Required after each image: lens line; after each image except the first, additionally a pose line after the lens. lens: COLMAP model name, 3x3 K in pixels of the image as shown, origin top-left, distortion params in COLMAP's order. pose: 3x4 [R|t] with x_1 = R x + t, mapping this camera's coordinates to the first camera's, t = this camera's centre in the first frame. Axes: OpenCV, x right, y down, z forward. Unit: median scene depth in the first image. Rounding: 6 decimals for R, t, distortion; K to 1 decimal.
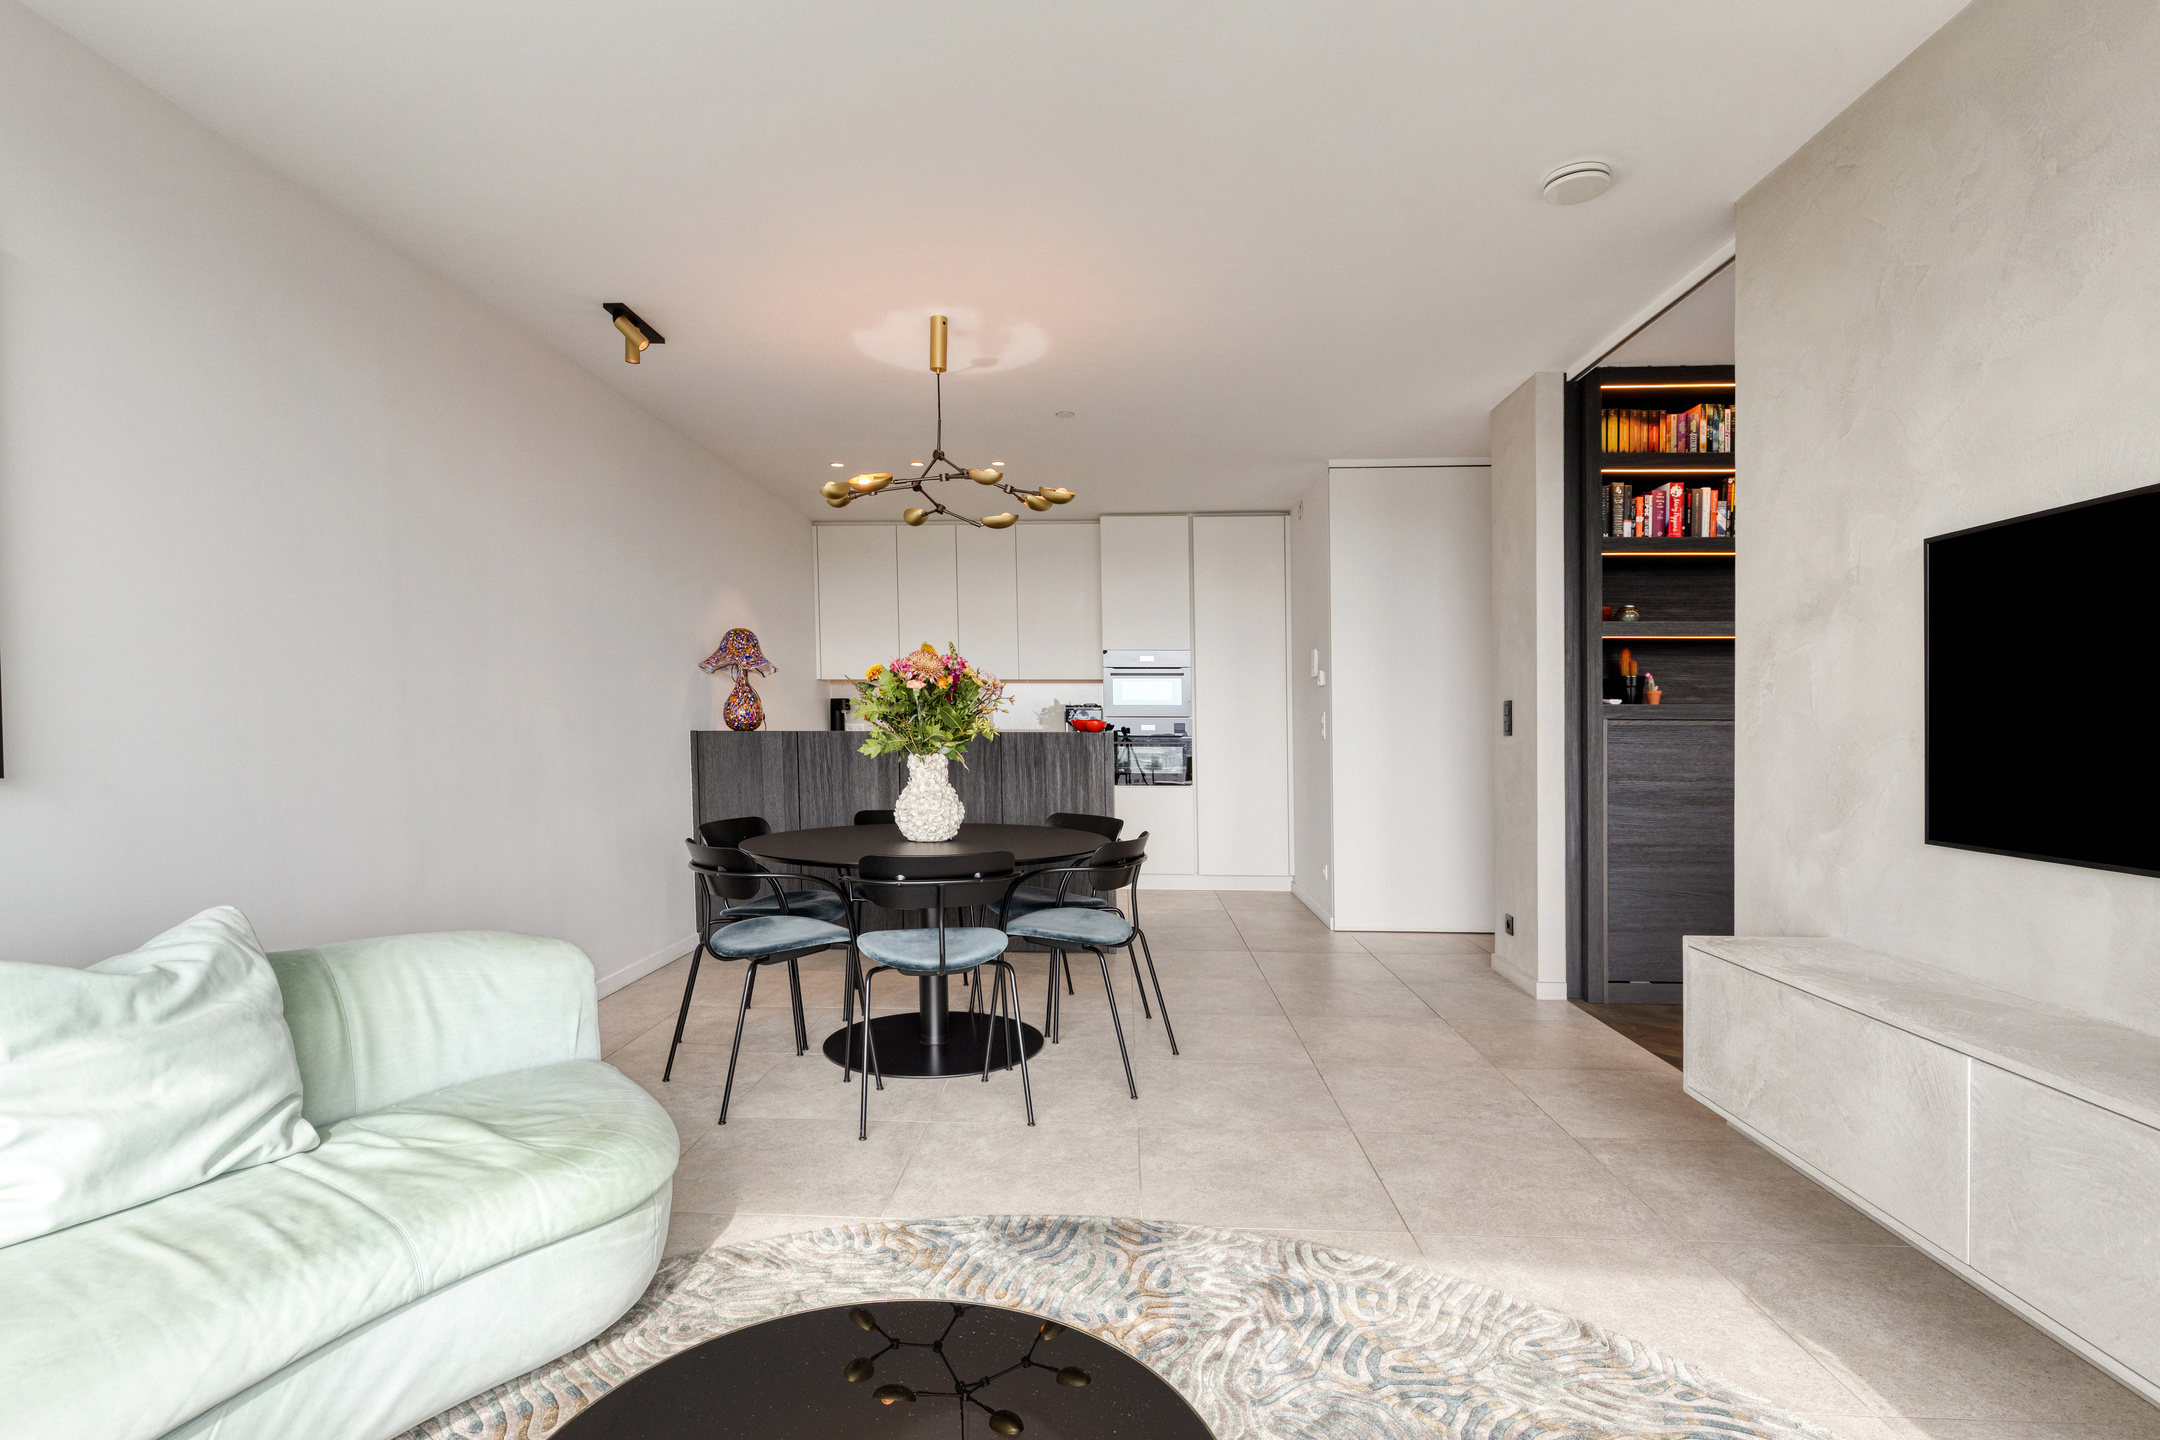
lens RADIAL K [[1108.8, 0, 1074.3], [0, 1108.8, 728.9], [0, 0, 1]] dist [0.005700, 0.000354]
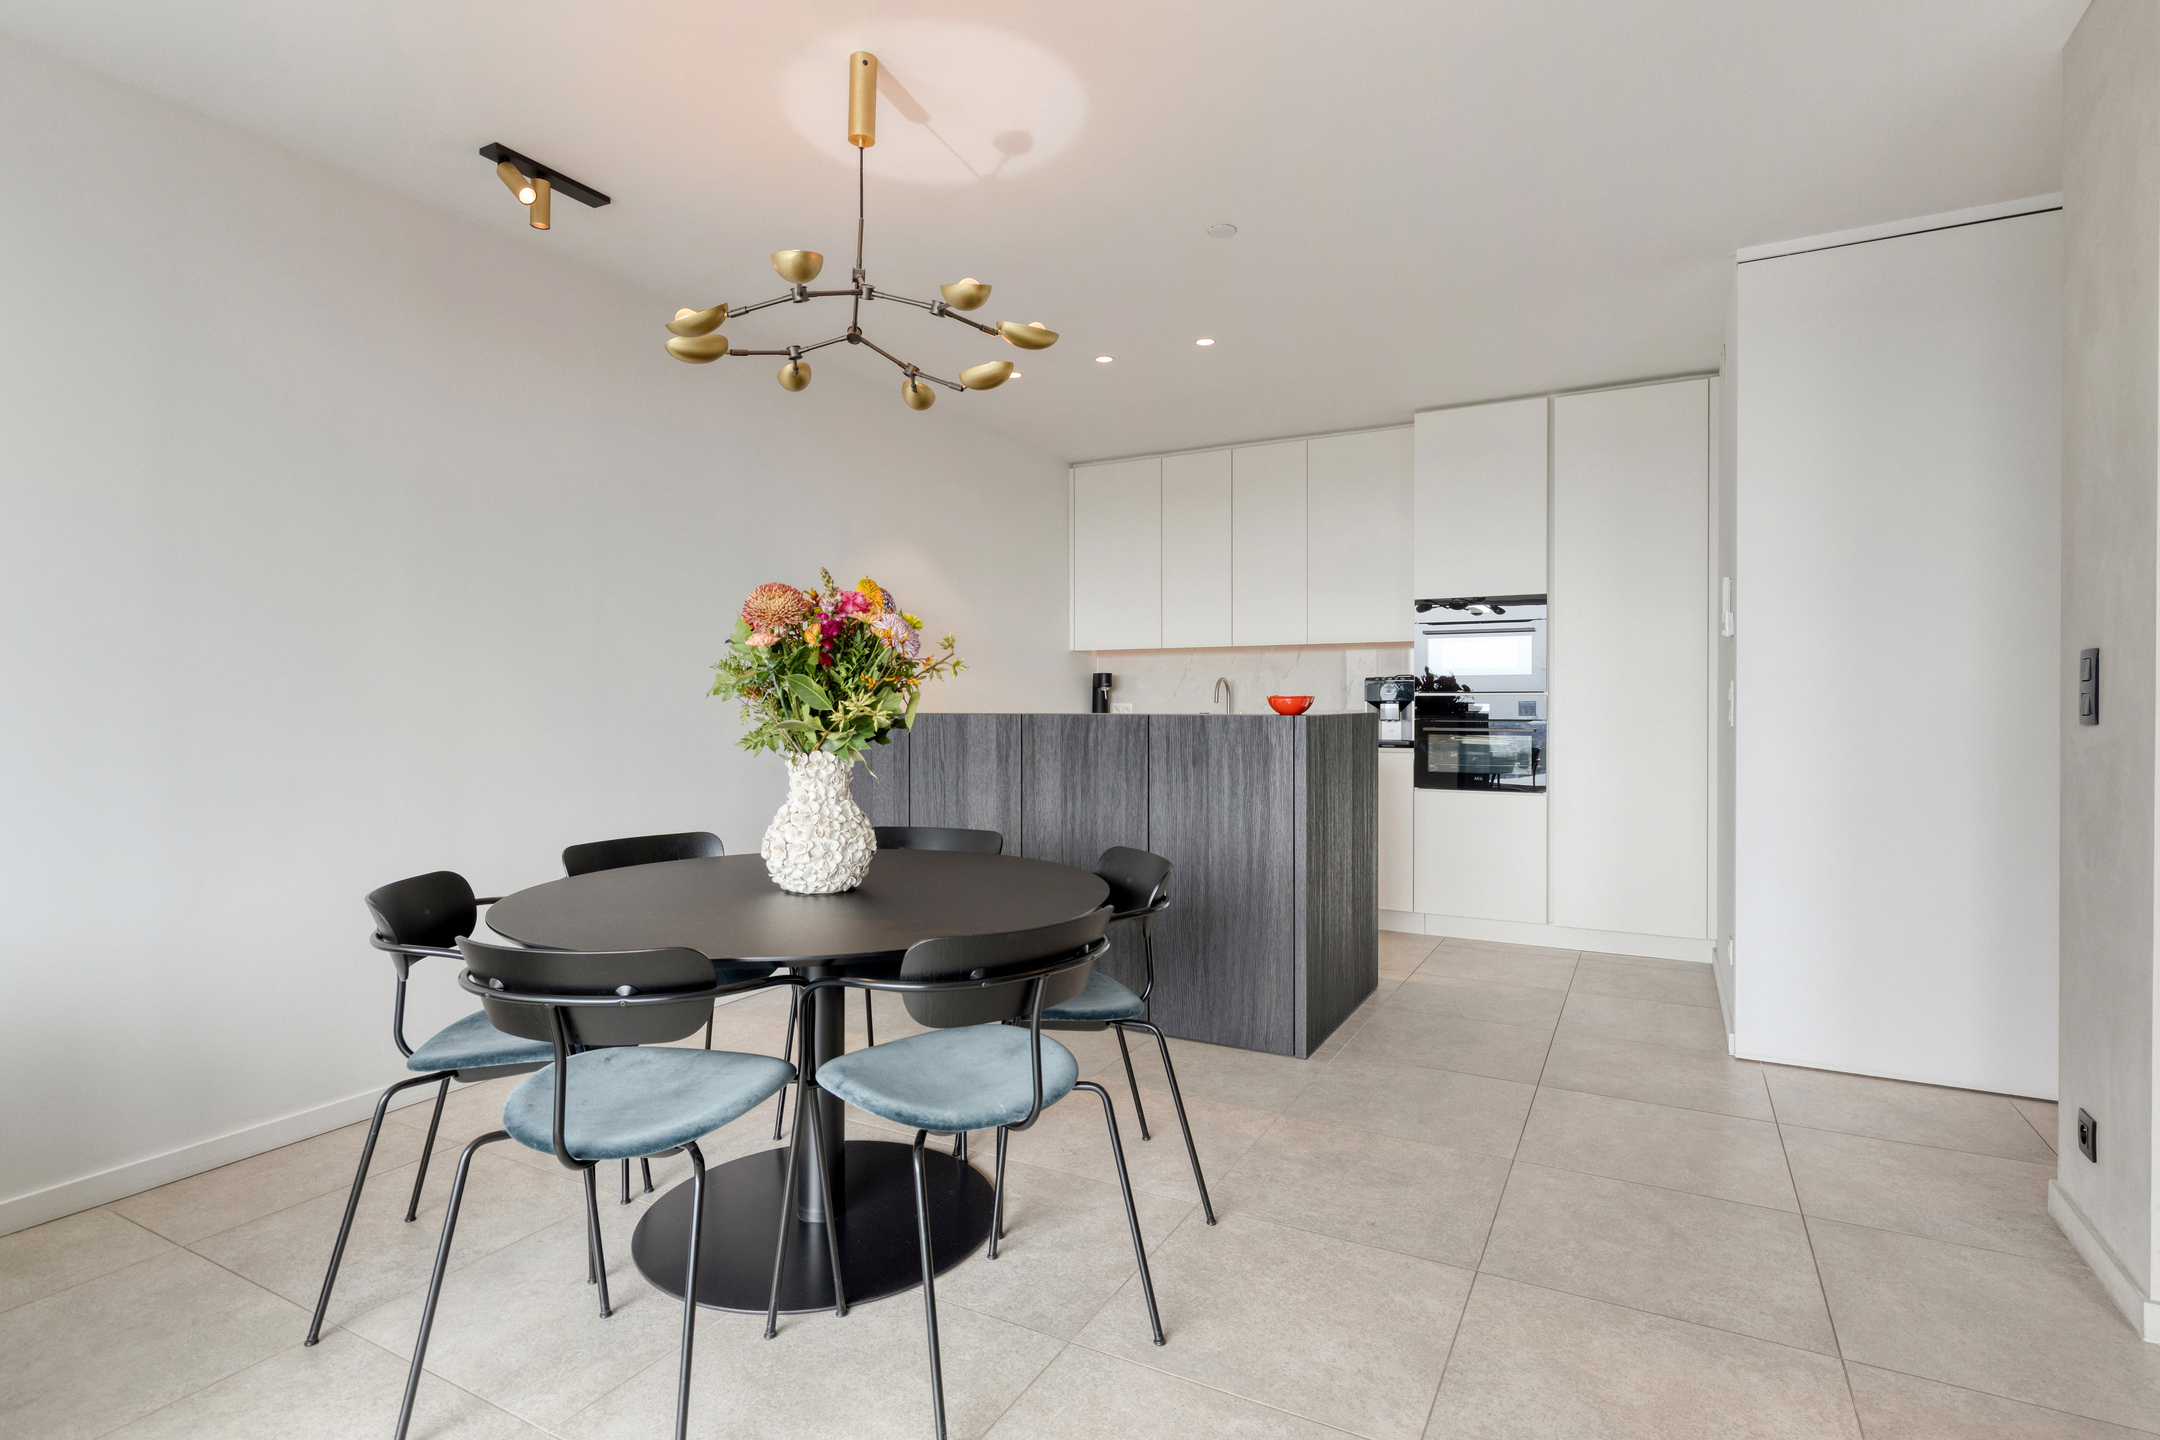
lens RADIAL K [[1083.8, 0, 1083.6], [0, 1083.8, 721.8], [0, 0, 1]] dist [-0.002638, -0.001224]
pose [[0.895654, 0.003297, -0.444740, 0.198822], [0.001585, 0.999943, 0.010605, -0.000119], [0.444750, -0.010203, 0.895597, 0.379267]]
